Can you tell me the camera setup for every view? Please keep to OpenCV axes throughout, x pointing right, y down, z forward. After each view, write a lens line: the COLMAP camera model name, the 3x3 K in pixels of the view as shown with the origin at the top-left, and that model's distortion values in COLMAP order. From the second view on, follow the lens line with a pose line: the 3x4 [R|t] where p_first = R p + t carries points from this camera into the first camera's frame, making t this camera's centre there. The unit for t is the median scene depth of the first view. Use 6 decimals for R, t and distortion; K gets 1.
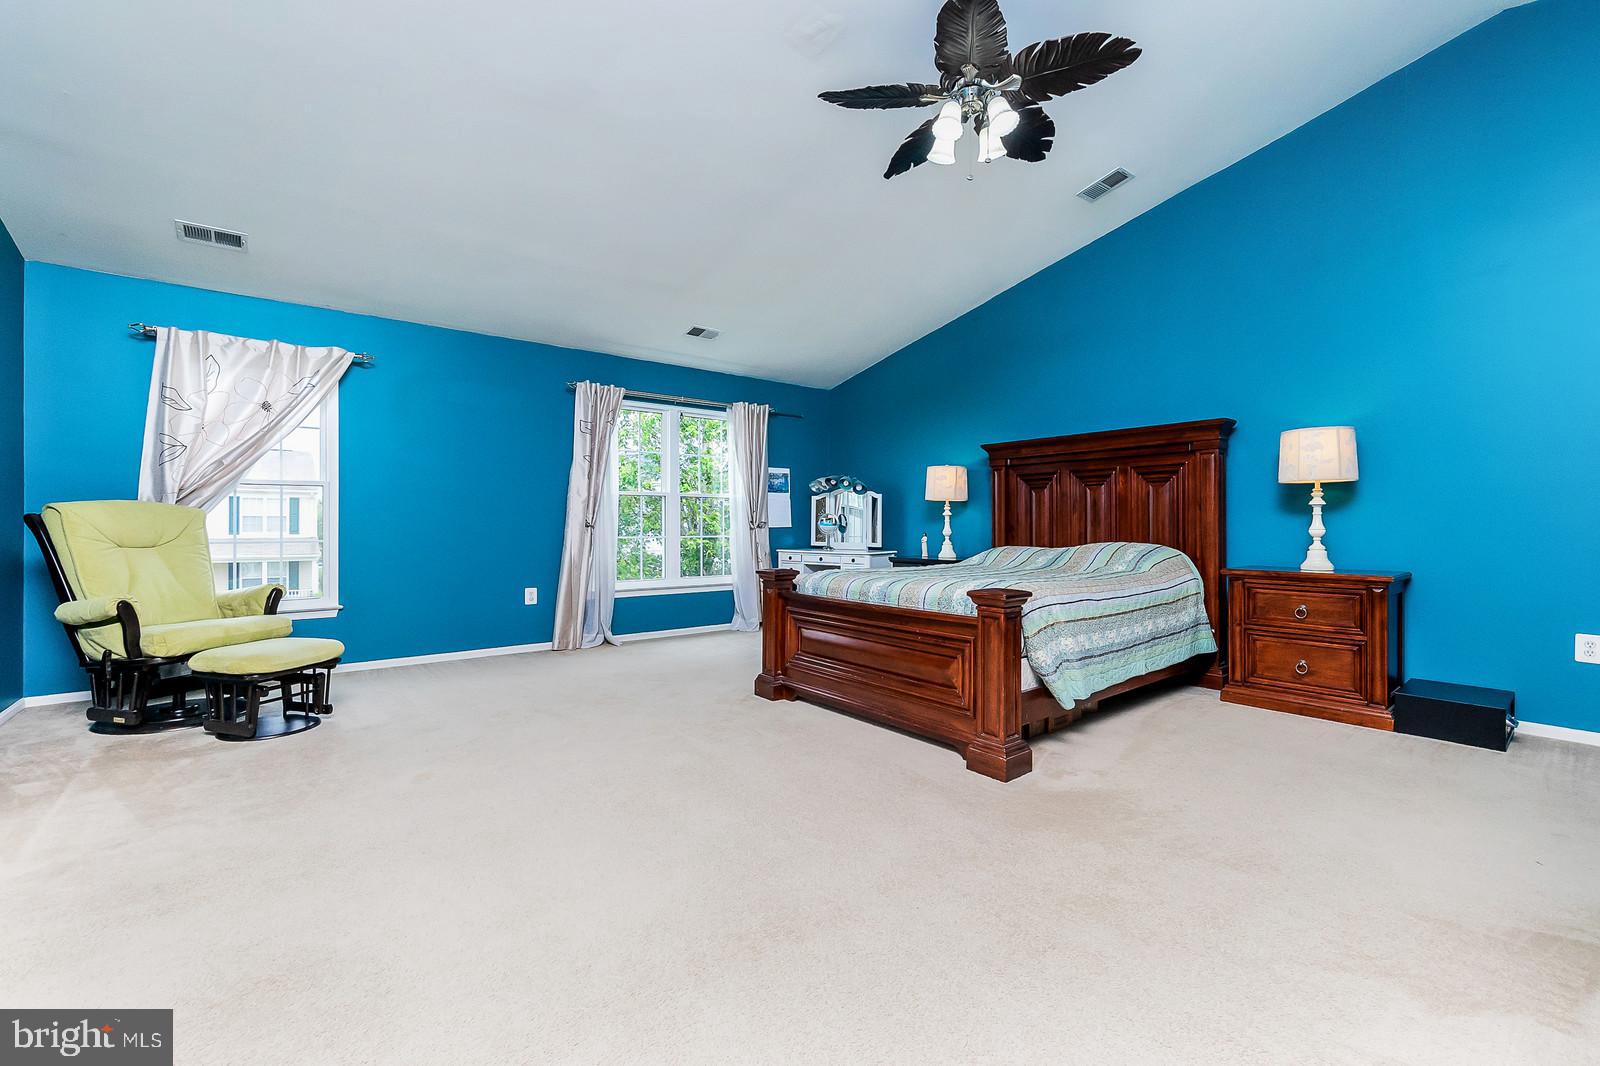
lens RADIAL K [[681.5, 0, 801.4], [0, 681.5, 526.4], [0, 0, 1]] dist [-0.006750, -0.000213]
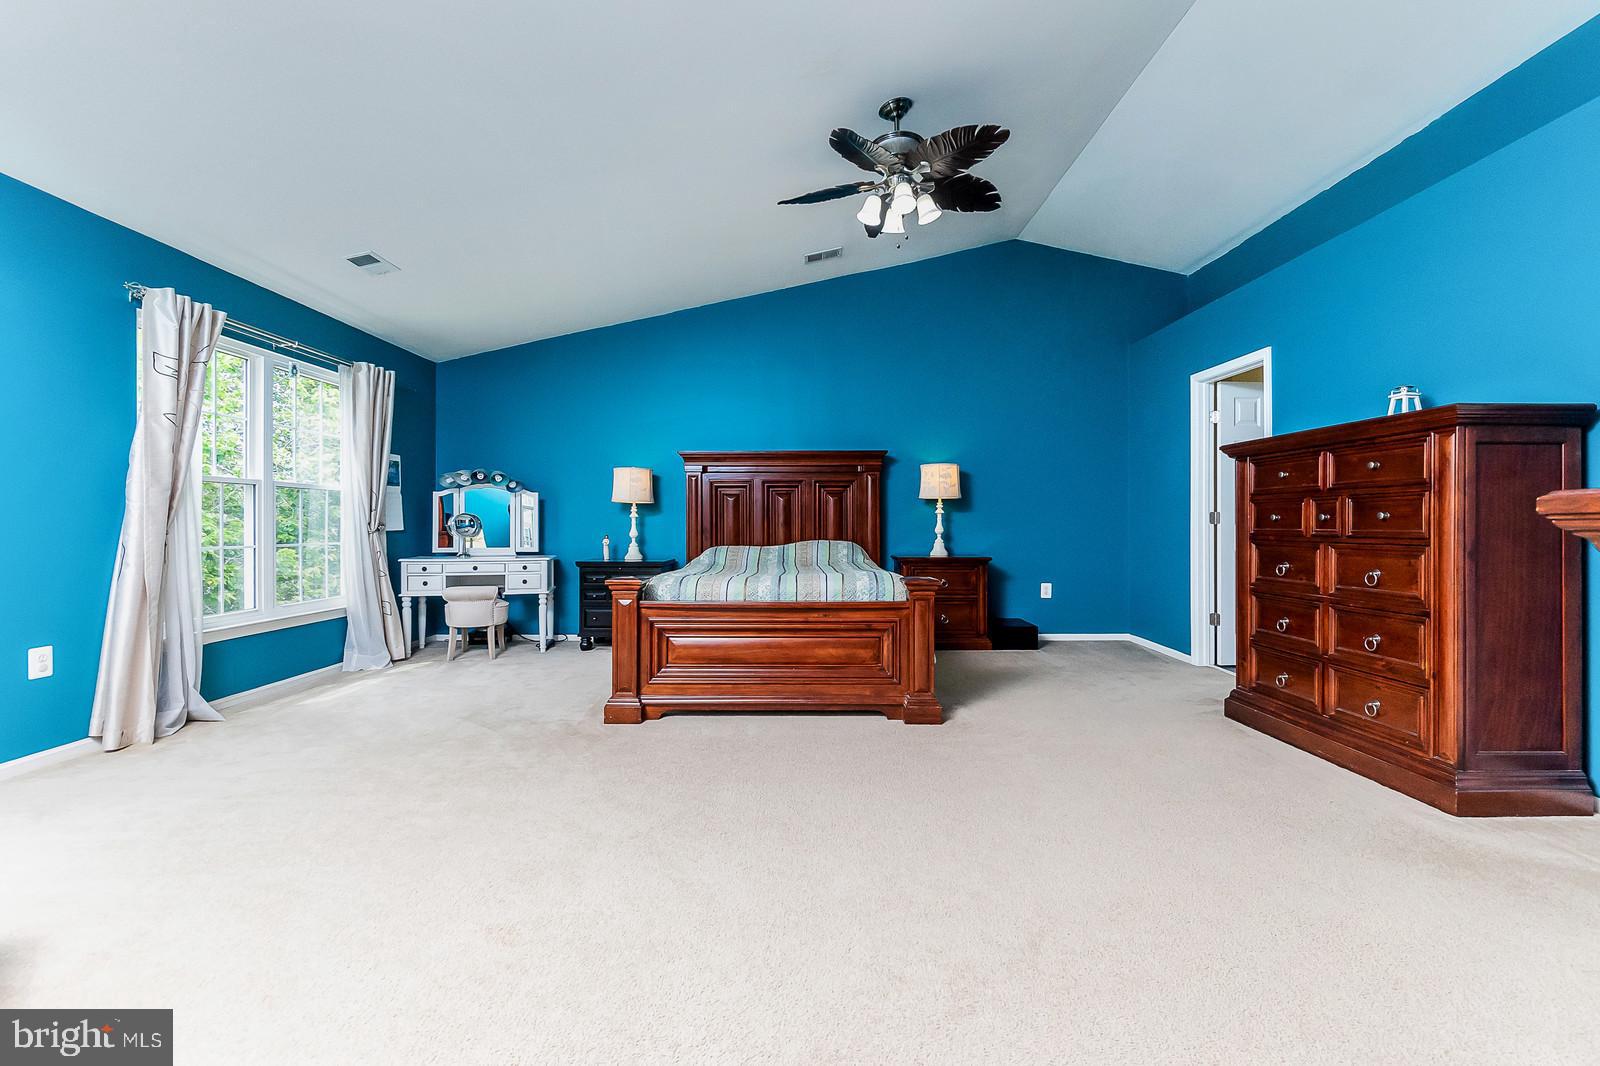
lens RADIAL K [[681.5, 0, 801.4], [0, 681.5, 526.4], [0, 0, 1]] dist [-0.006750, -0.000213]
pose [[0.632394, -0.000342, 0.774647, -0.412120], [0.003705, 0.999990, -0.002583, 0.000667], [-0.774638, 0.004503, 0.632389, 0.182587]]
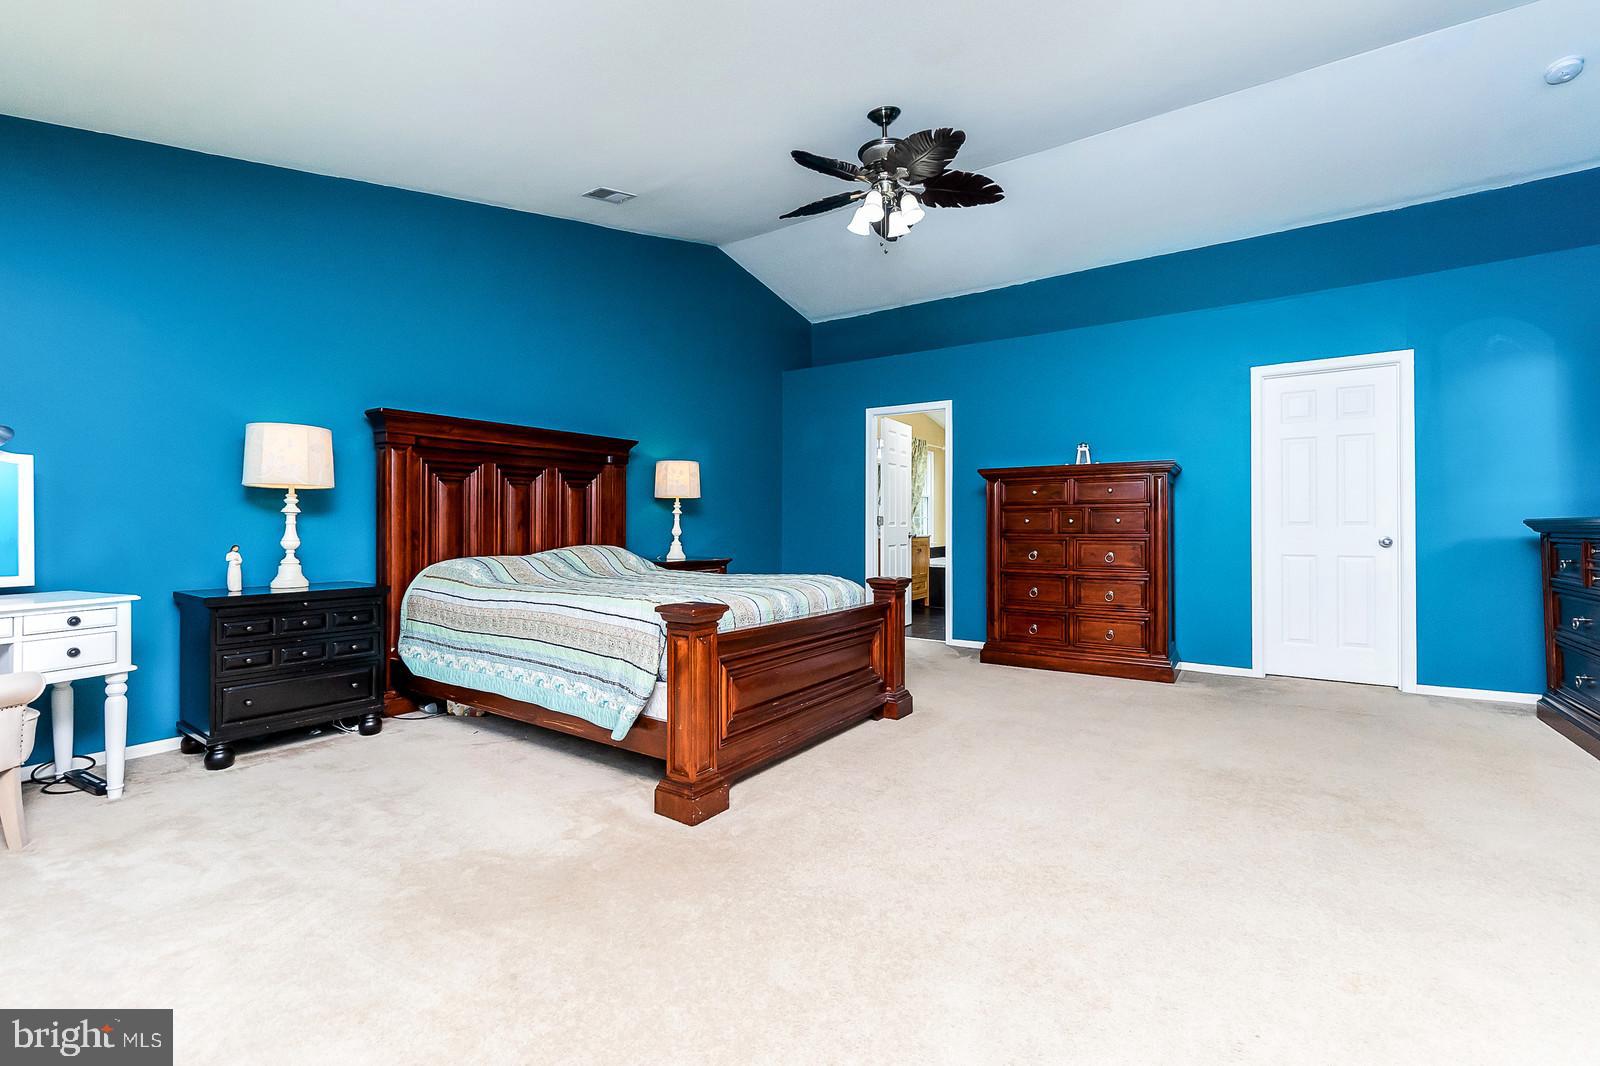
lens RADIAL K [[681.5, 0, 801.4], [0, 681.5, 526.4], [0, 0, 1]] dist [-0.006750, -0.000213]
pose [[-0.284863, 0.003500, 0.958562, -0.455861], [0.008195, 0.999966, -0.001216, -0.000883], [-0.958533, 0.007509, -0.284882, 0.771566]]
